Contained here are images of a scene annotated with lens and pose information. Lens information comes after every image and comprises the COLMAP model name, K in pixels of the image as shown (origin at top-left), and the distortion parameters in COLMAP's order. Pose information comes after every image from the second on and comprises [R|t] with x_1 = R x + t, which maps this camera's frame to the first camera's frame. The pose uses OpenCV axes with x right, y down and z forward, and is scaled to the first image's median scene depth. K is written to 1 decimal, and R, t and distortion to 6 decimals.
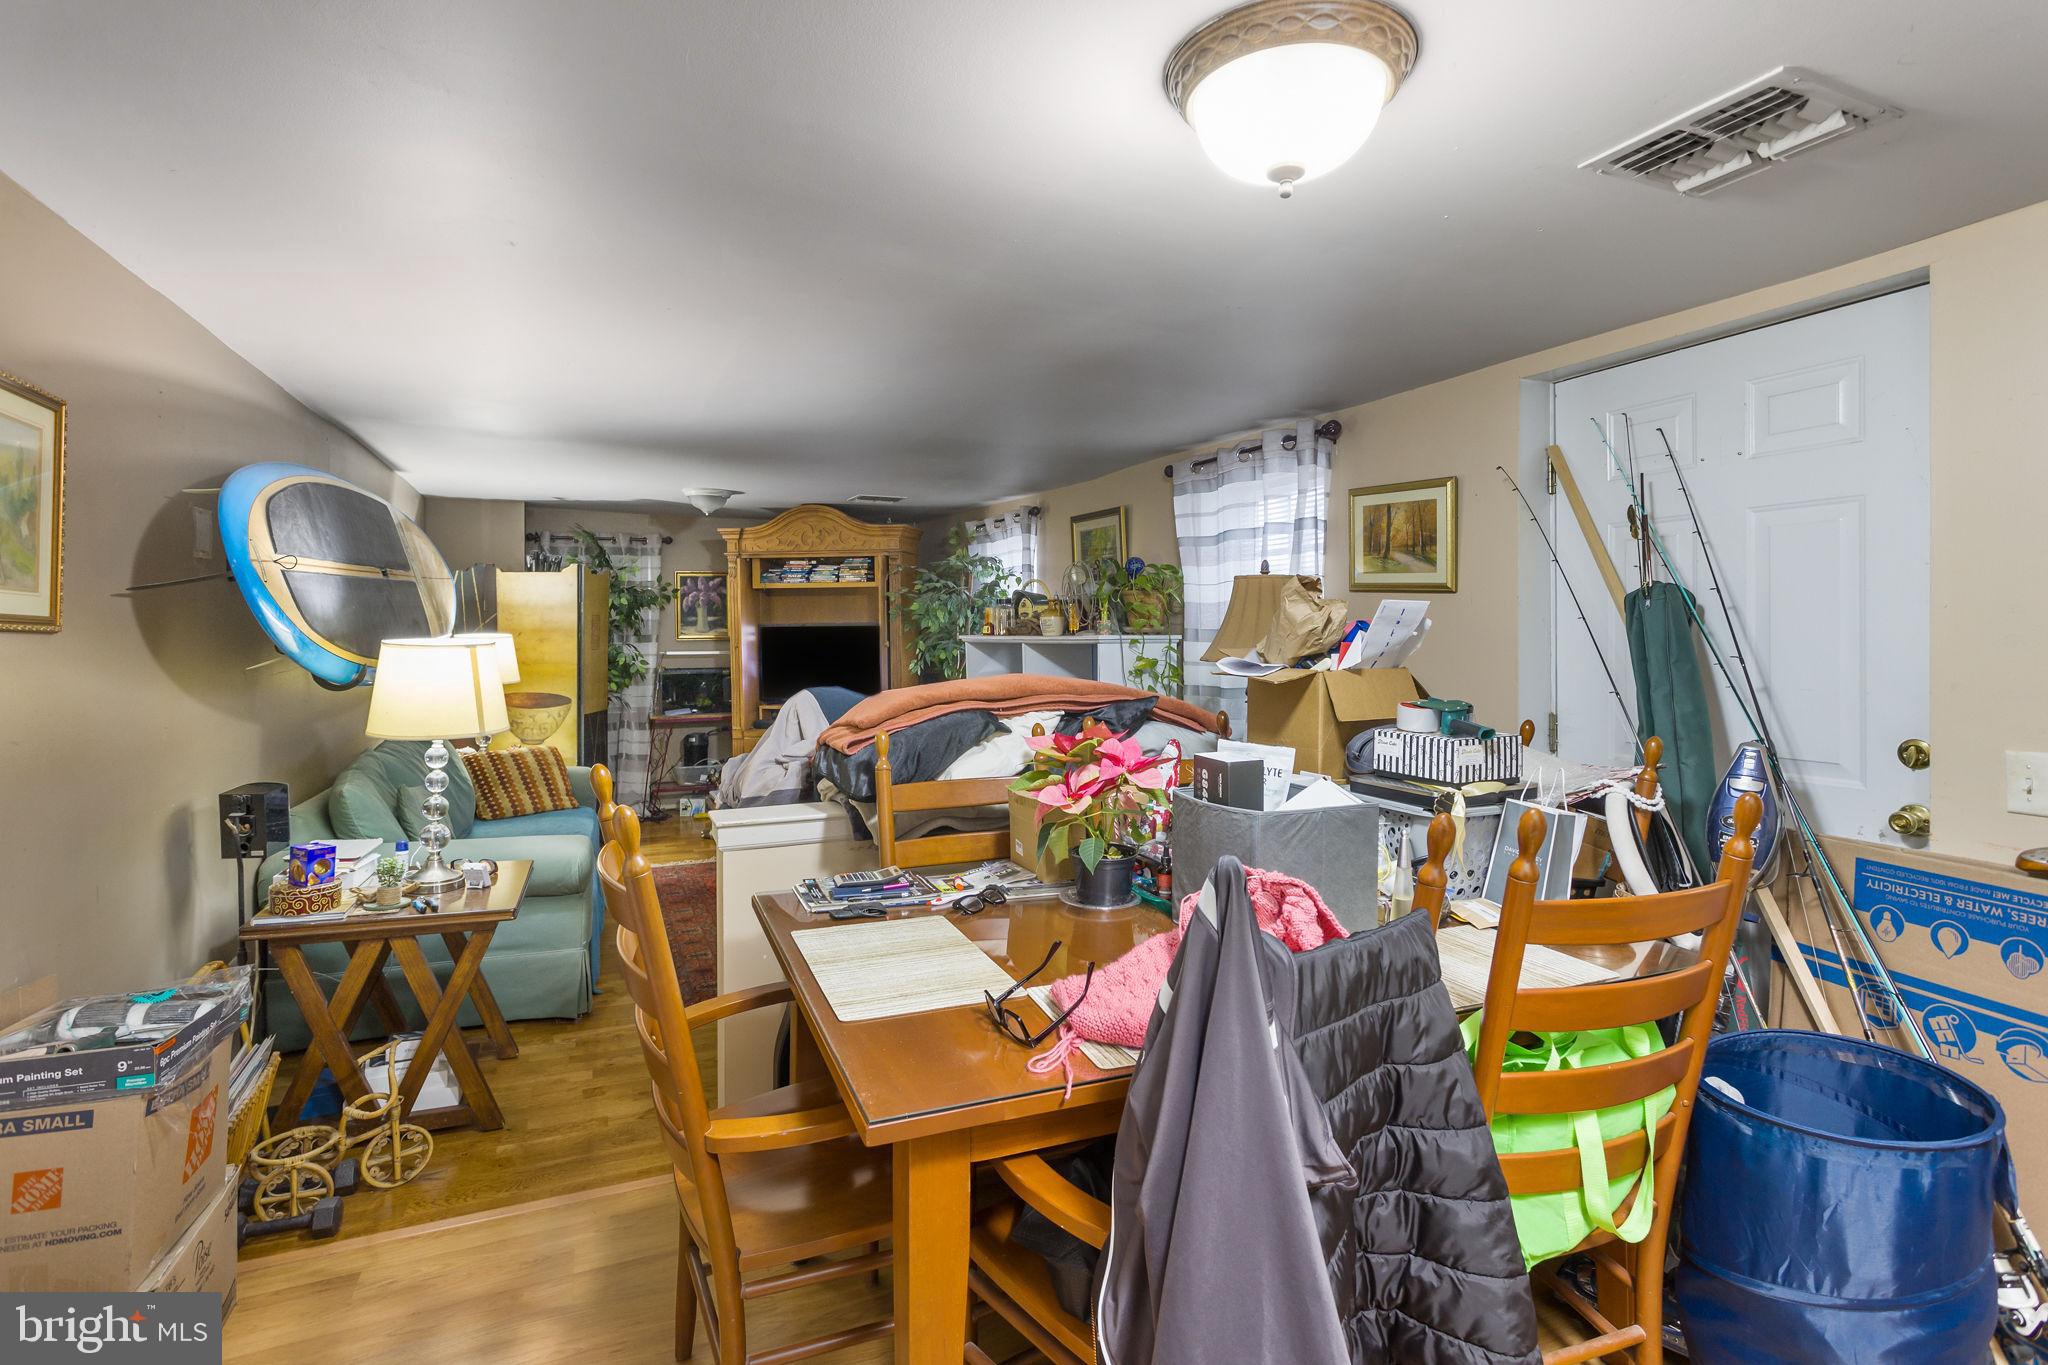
lens RADIAL K [[1014.3, 0, 991.4], [0, 1014.3, 644.4], [0, 0, 1]] dist [0.010207, -0.000361]
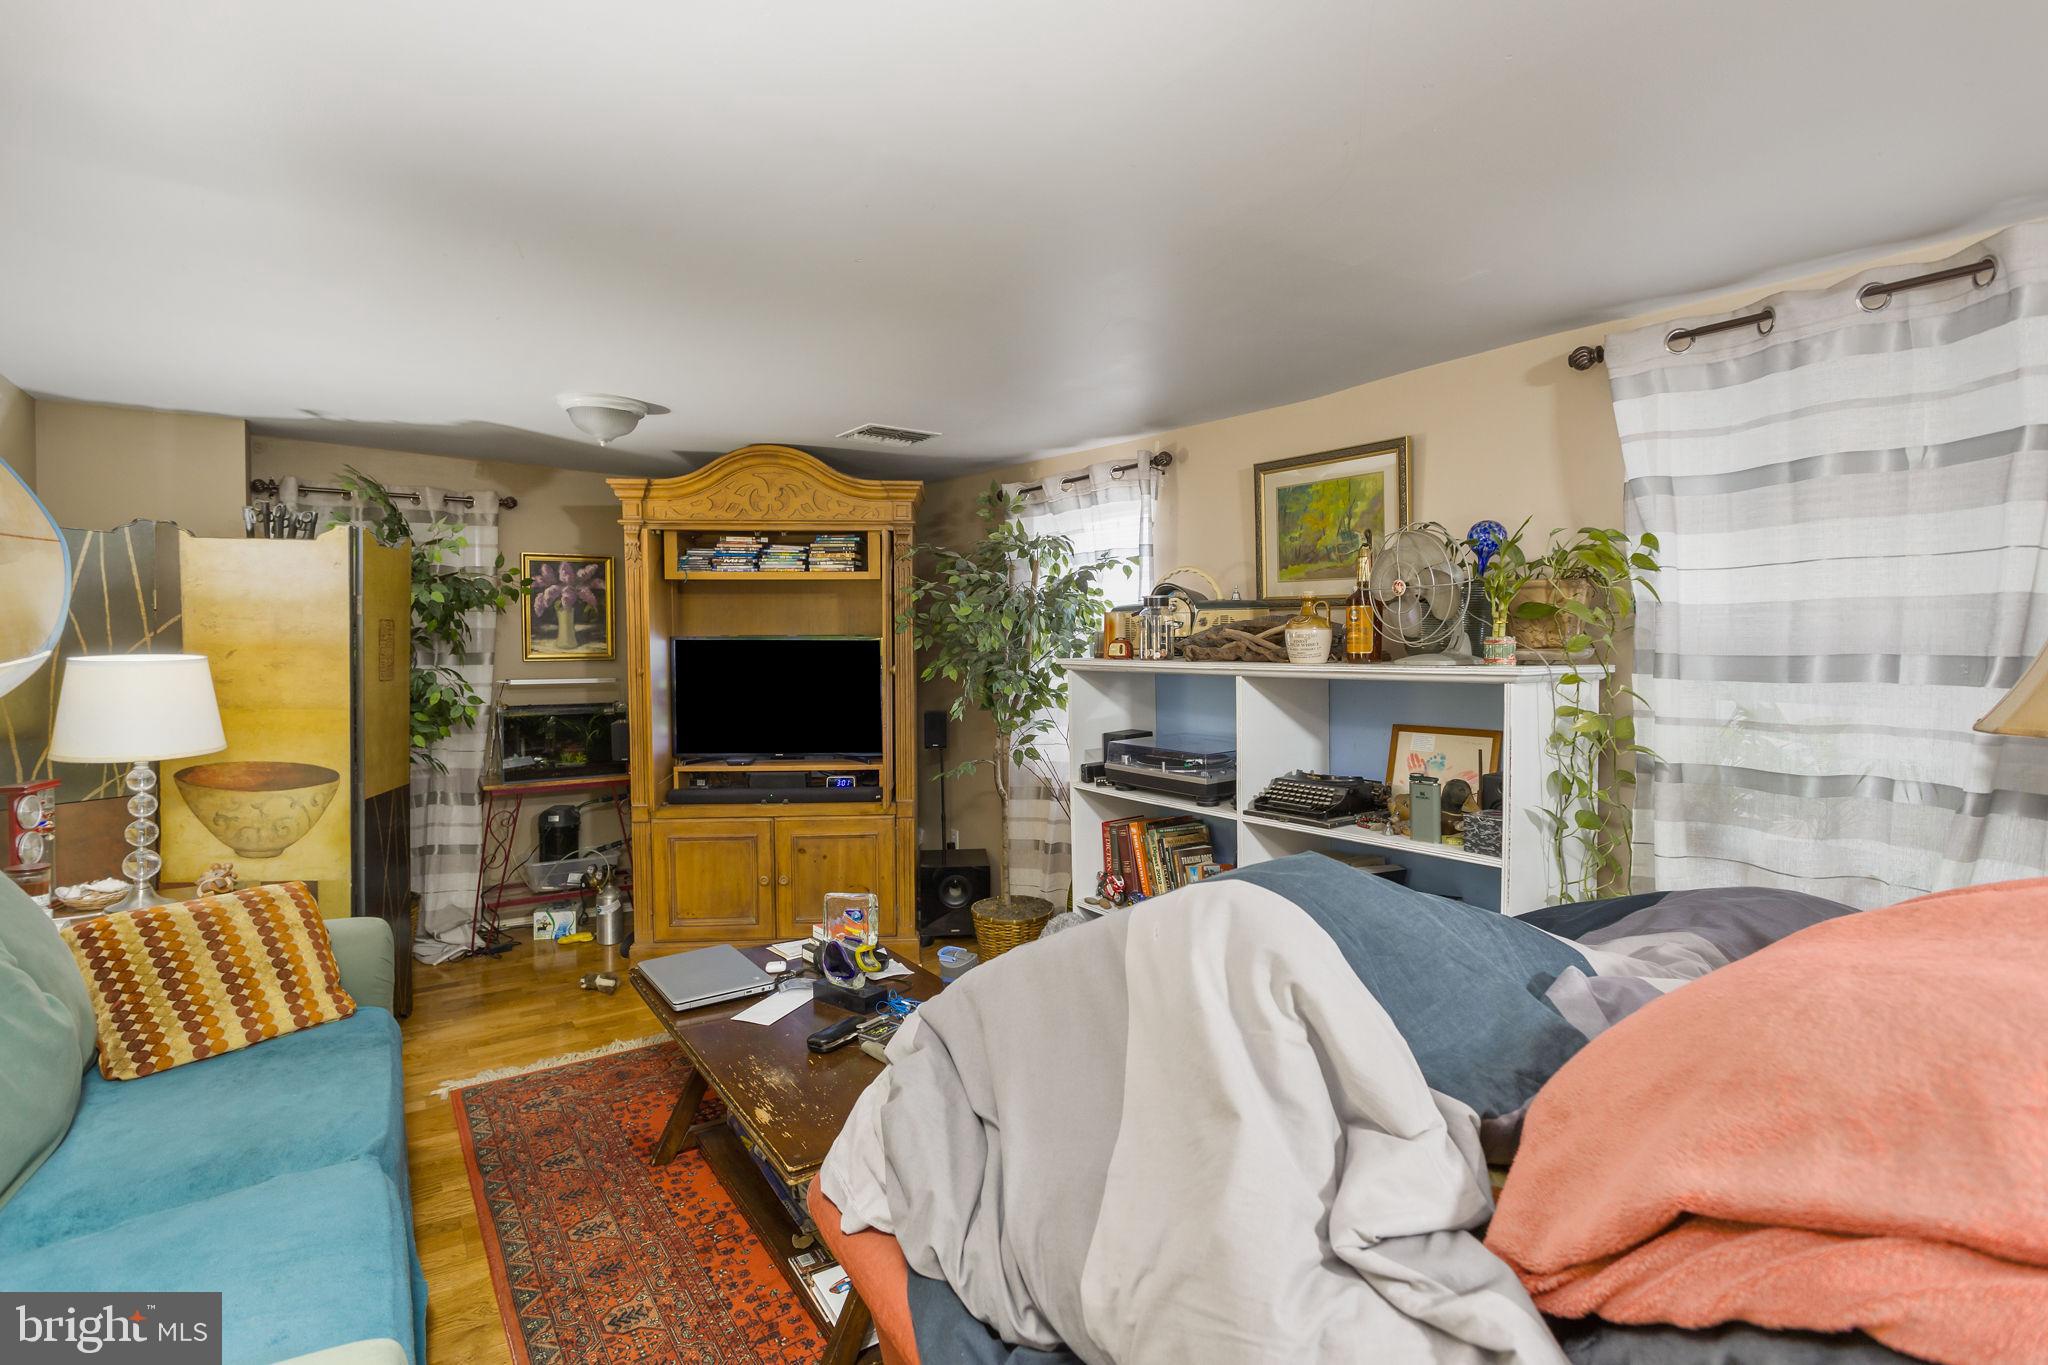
lens RADIAL K [[1014.3, 0, 1031.6], [0, 1014.3, 664.6], [0, 0, 1]] dist [0.010207, -0.000361]
pose [[0.979429, -0.001738, 0.201781, -0.141033], [-0.000308, 0.999949, 0.010110, -0.009131], [-0.201788, -0.009964, 0.979378, 0.344855]]
